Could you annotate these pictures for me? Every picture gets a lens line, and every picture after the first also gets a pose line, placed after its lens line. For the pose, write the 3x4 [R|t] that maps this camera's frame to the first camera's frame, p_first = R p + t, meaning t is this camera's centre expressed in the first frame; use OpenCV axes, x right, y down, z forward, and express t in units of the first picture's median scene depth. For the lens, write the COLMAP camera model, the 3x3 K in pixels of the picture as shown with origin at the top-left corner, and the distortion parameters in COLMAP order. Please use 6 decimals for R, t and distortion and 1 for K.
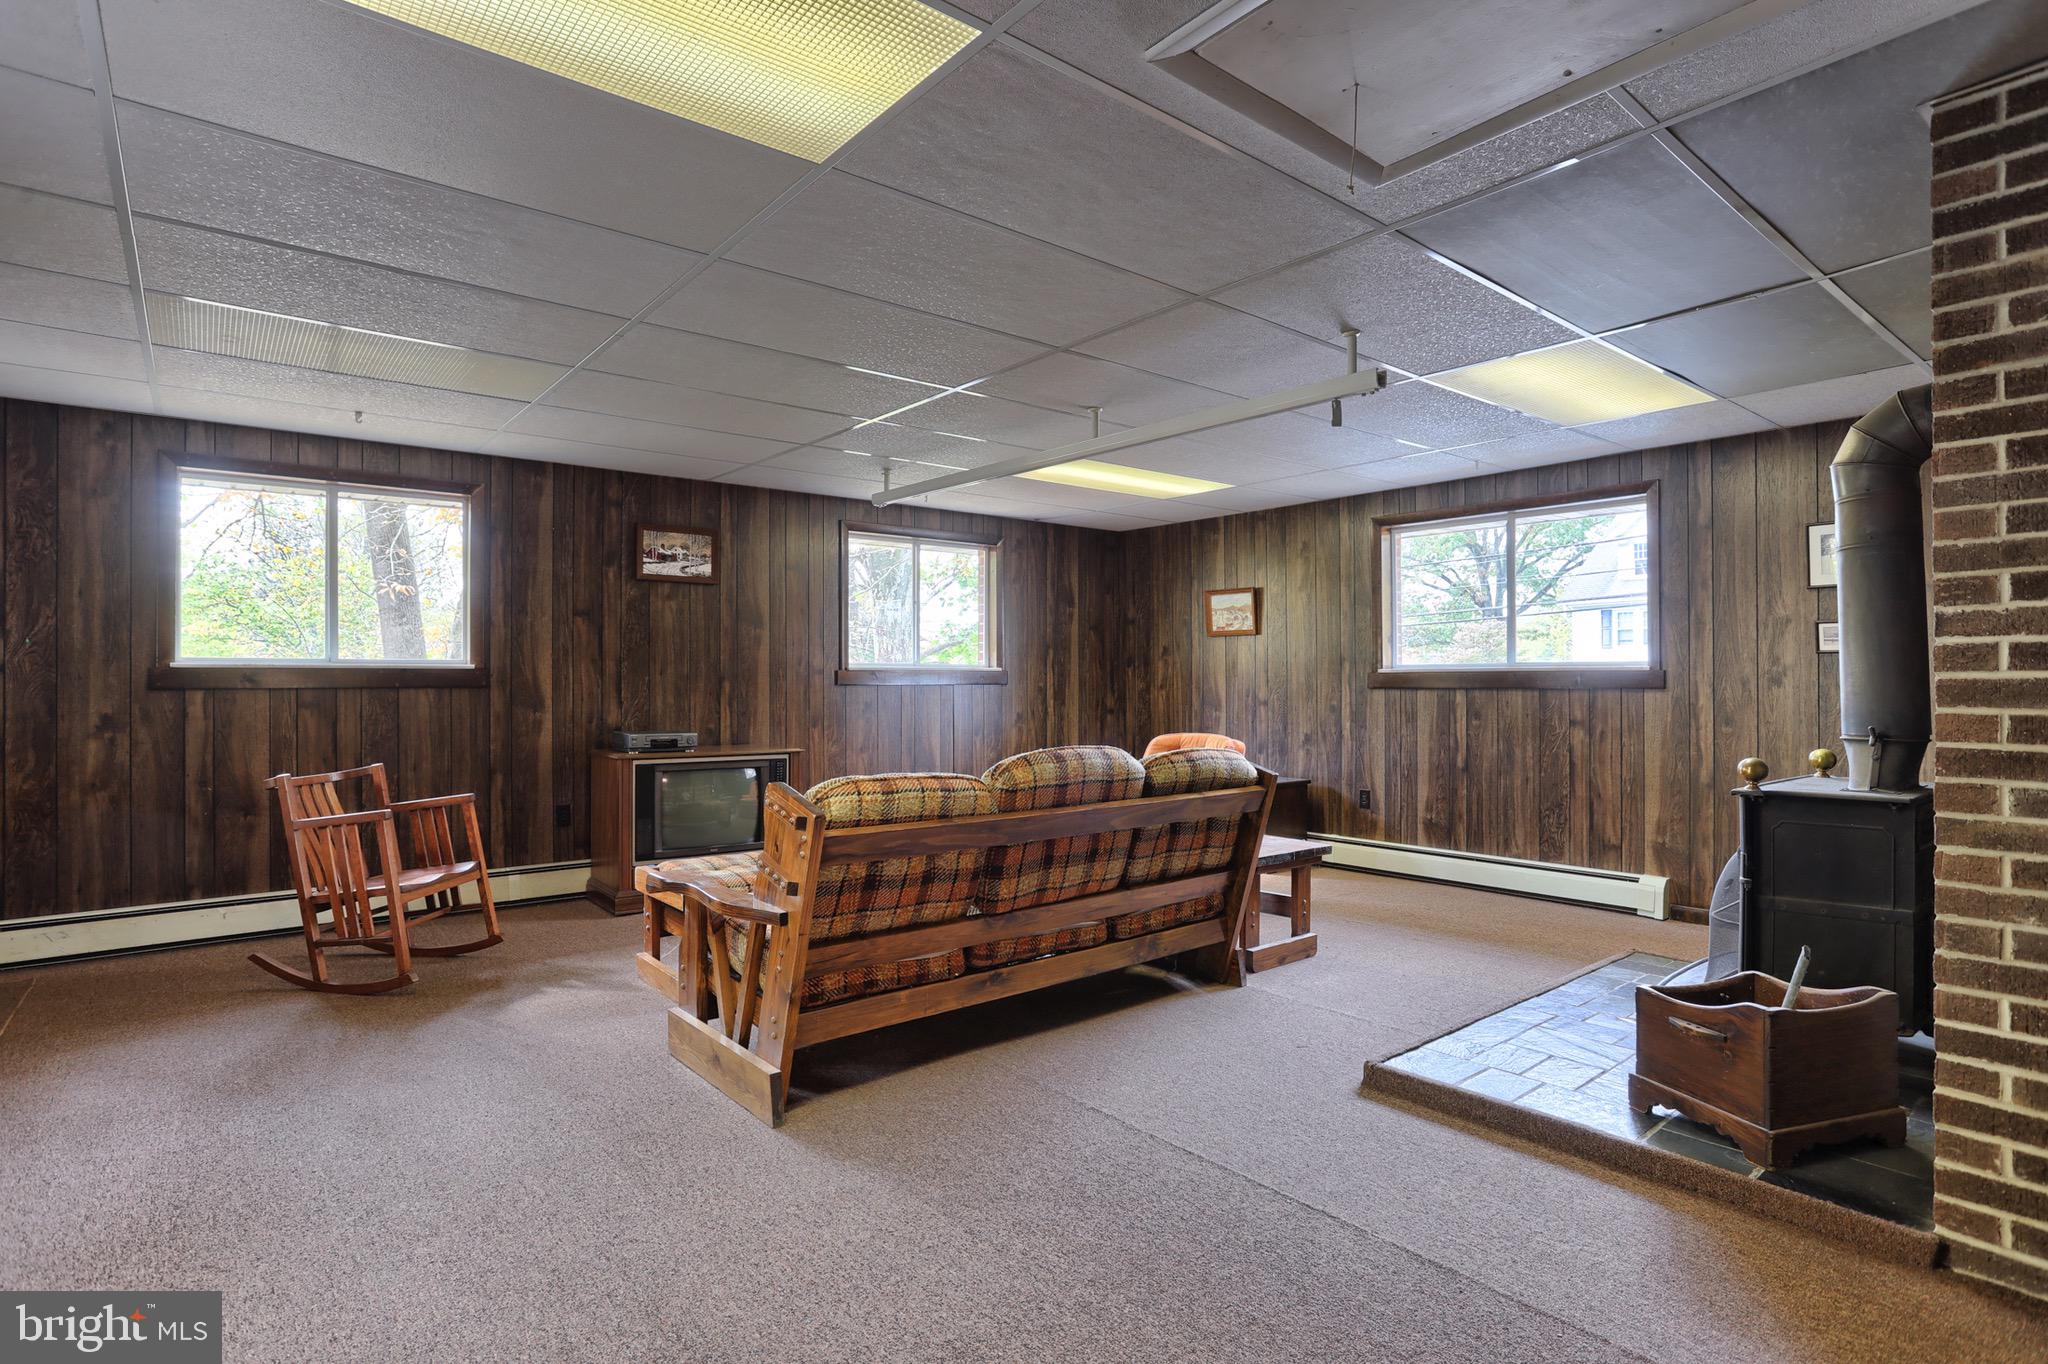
lens RADIAL K [[1043.4, 0, 1017.5], [0, 1043.4, 682.9], [0, 0, 1]] dist [-0.057310, 0.029644]
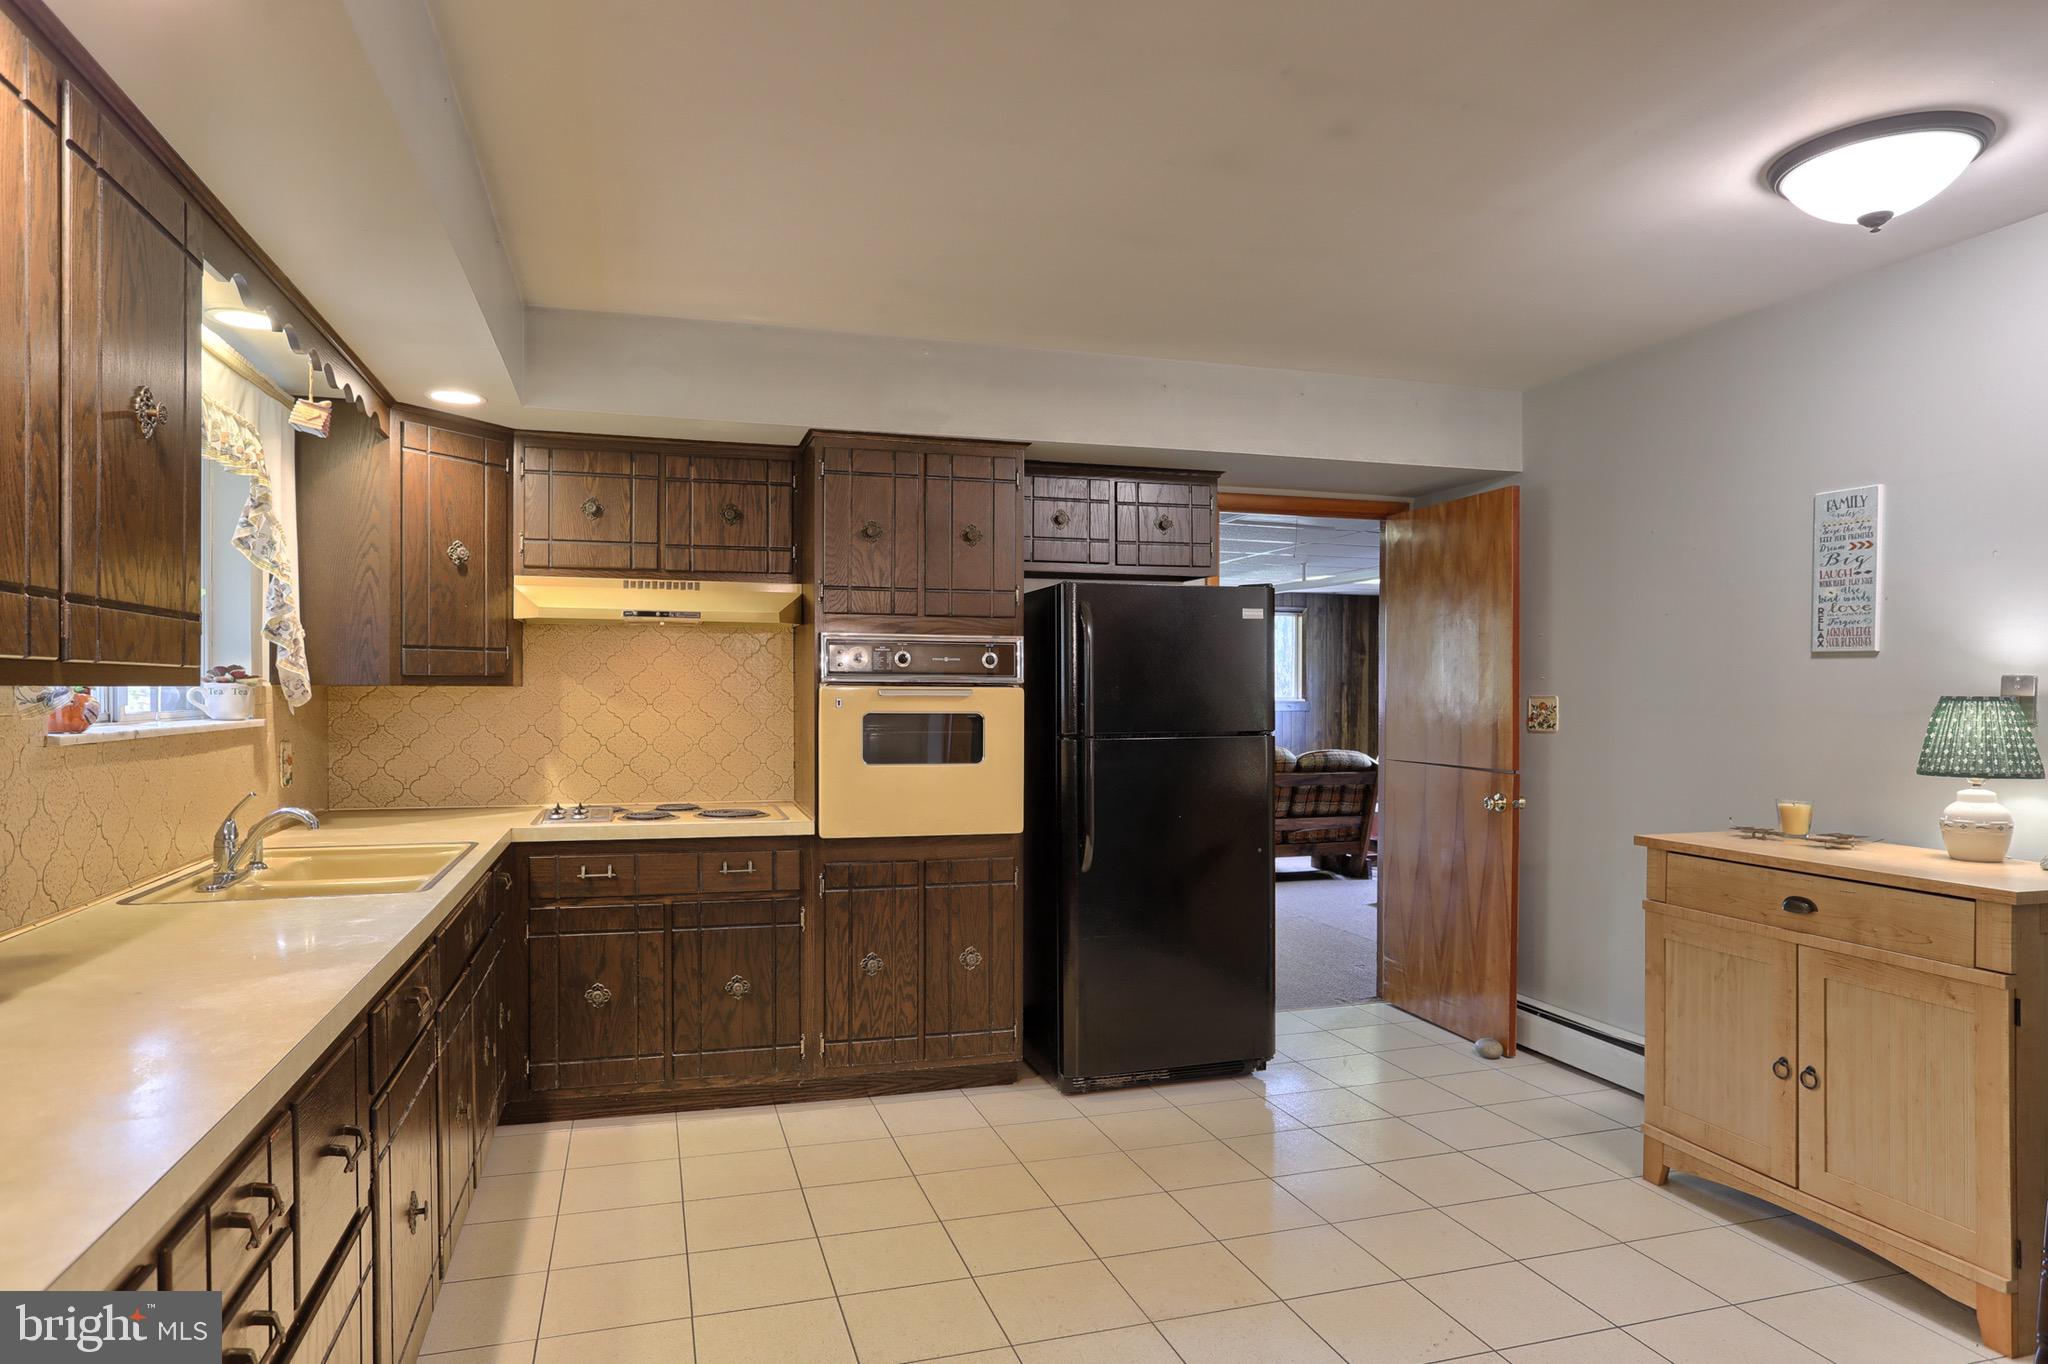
lens RADIAL K [[1213.7, 0, 1012.1], [0, 1213.7, 704.5], [0, 0, 1]] dist [-0.039136, 0.002469]
pose [[0.926588, 0.009655, -0.375953, 0.453123], [-0.006174, 0.999926, 0.010464, -0.043050], [0.376027, -0.007374, 0.926579, -1.313666]]
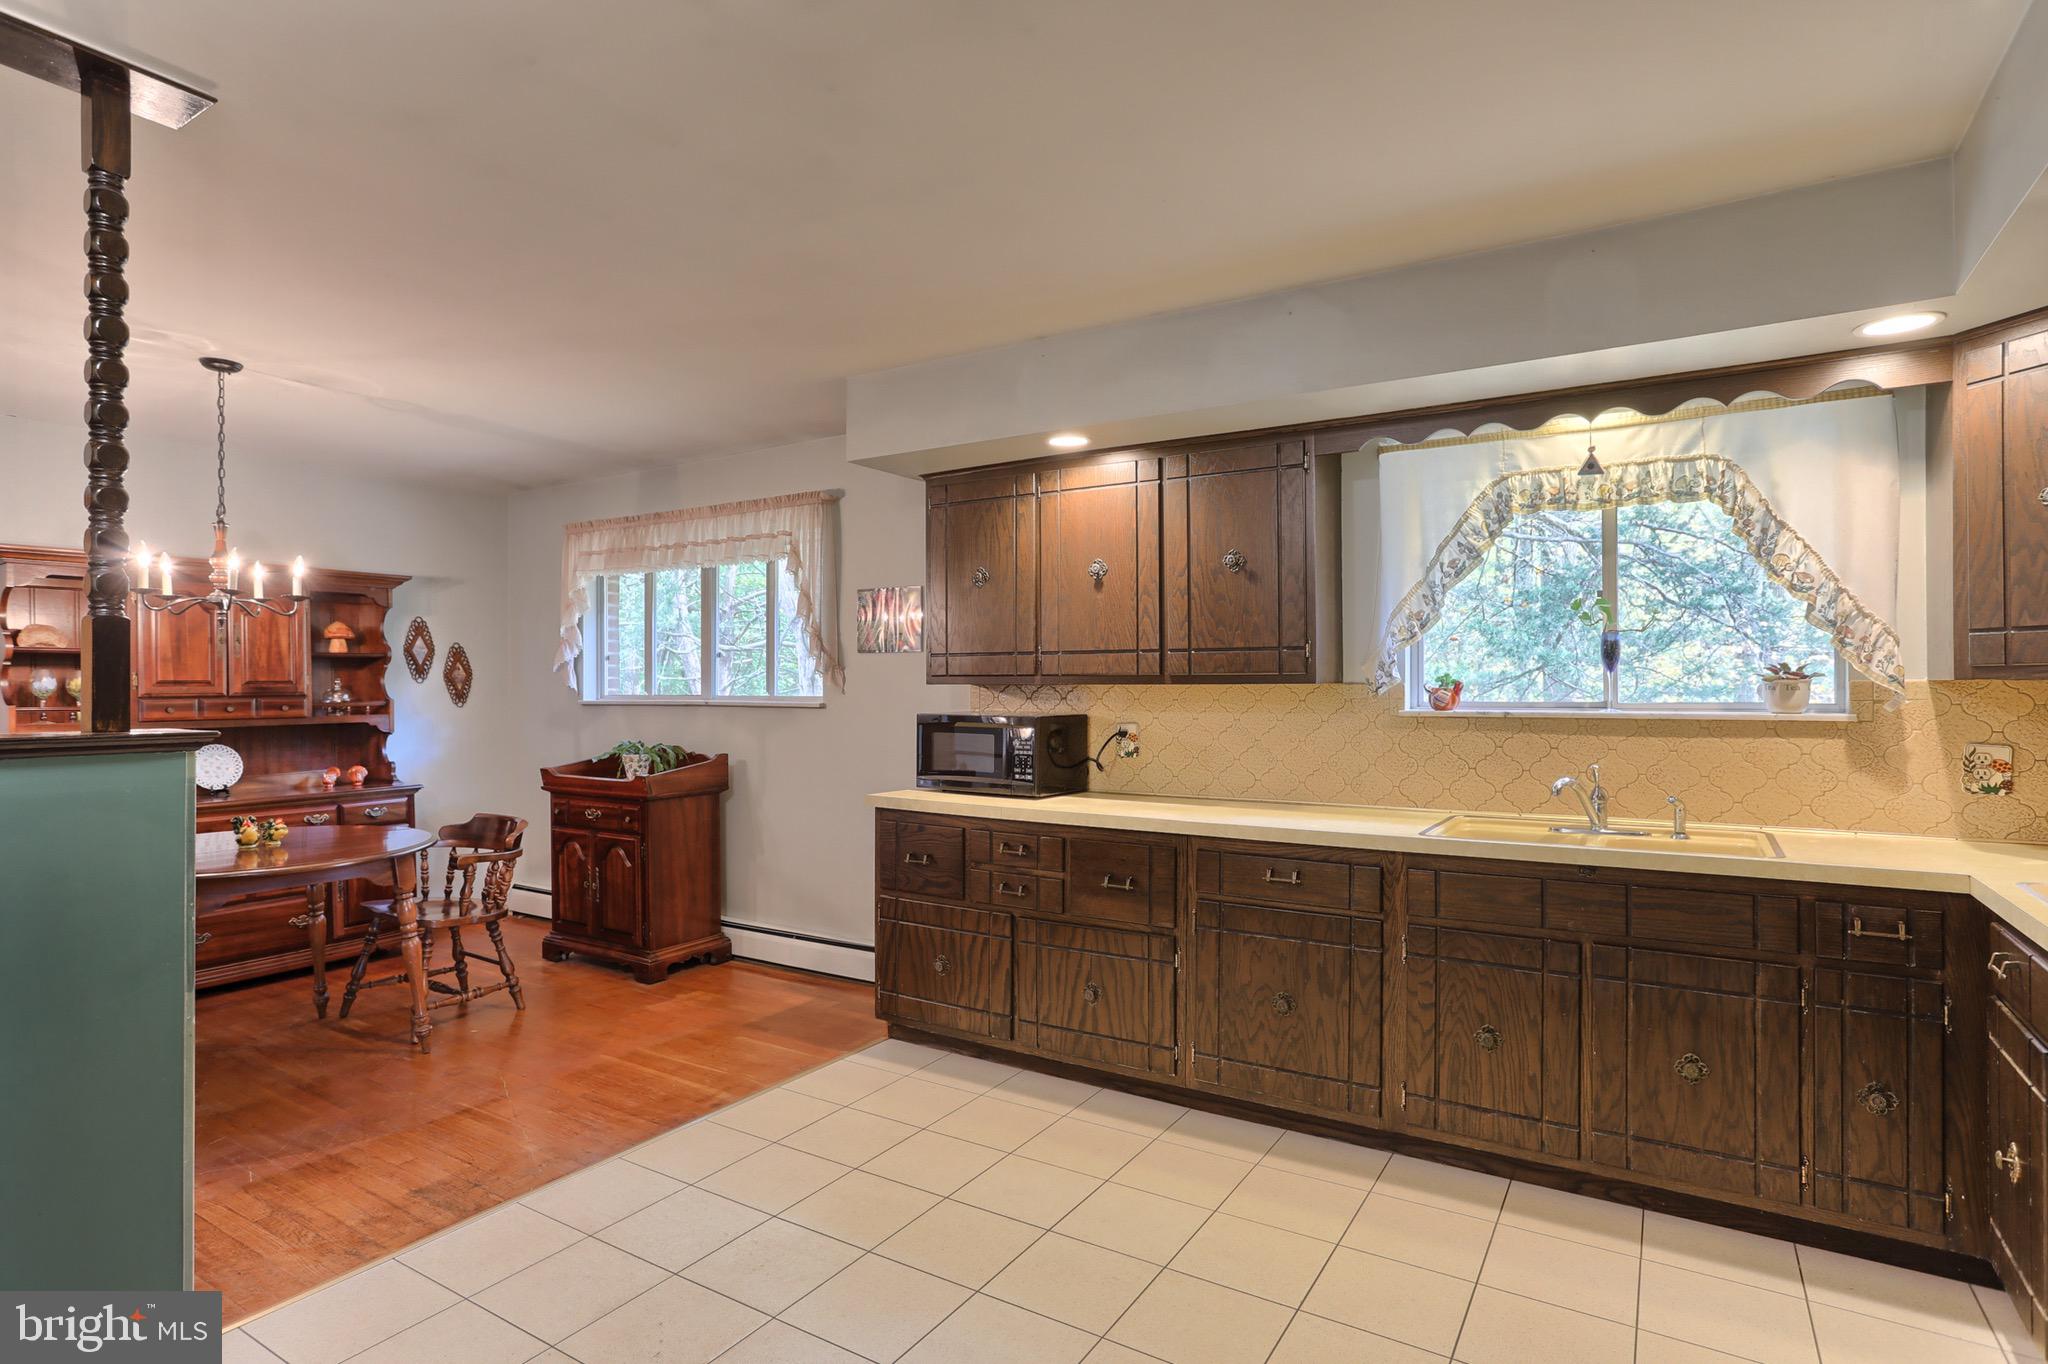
lens RADIAL K [[1040.0, 0, 1032.1], [0, 1040.0, 683.9], [0, 0, 1]] dist [-0.053308, 0.038049]
pose [[-0.941668, 0.003066, -0.336529, 0.433156], [0.003457, 0.999994, -0.000562, -0.043584], [0.336525, -0.001693, -0.941673, -0.184051]]
